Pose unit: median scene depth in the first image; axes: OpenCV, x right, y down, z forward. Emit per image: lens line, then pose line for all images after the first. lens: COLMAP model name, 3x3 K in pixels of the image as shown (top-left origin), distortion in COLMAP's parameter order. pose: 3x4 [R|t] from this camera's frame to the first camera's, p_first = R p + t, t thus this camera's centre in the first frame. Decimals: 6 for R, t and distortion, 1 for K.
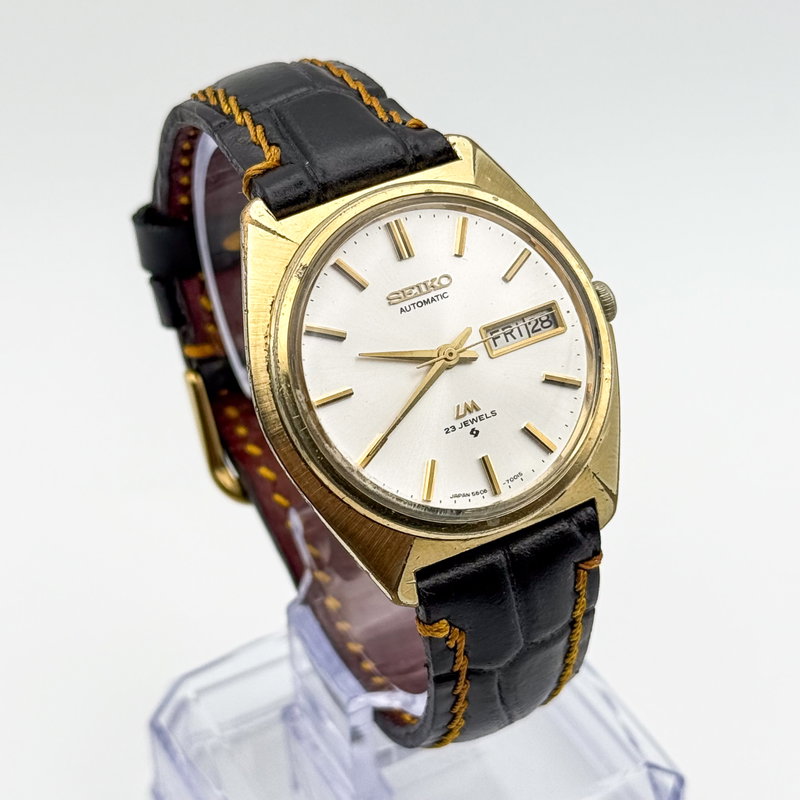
lens RADIAL K [[2097.4, 0, 402.8], [0, 2097.4, 405.3], [0, 0, 1]] dist [0.223581, 0.000000]
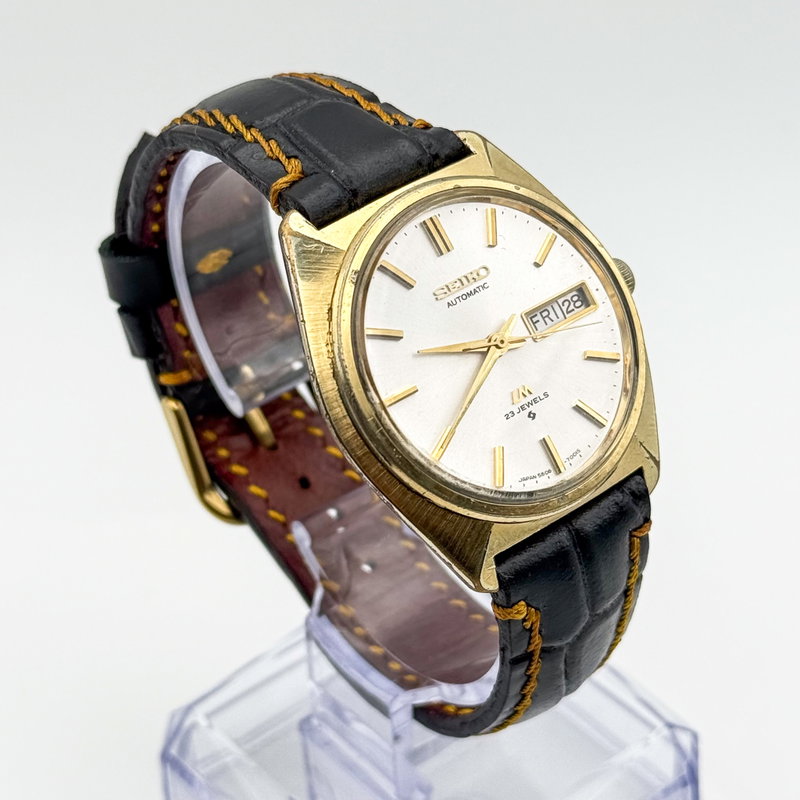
lens RADIAL K [[2097.4, 0, 394.4], [0, 2097.4, 403.3], [0, 0, 1]] dist [0.223581, 0.000000]
pose [[0.981157, -0.115527, 0.154867, -0.184193], [0.117685, 0.993039, -0.004809, 0.004008], [-0.153234, 0.022944, 0.987924, -0.001645]]
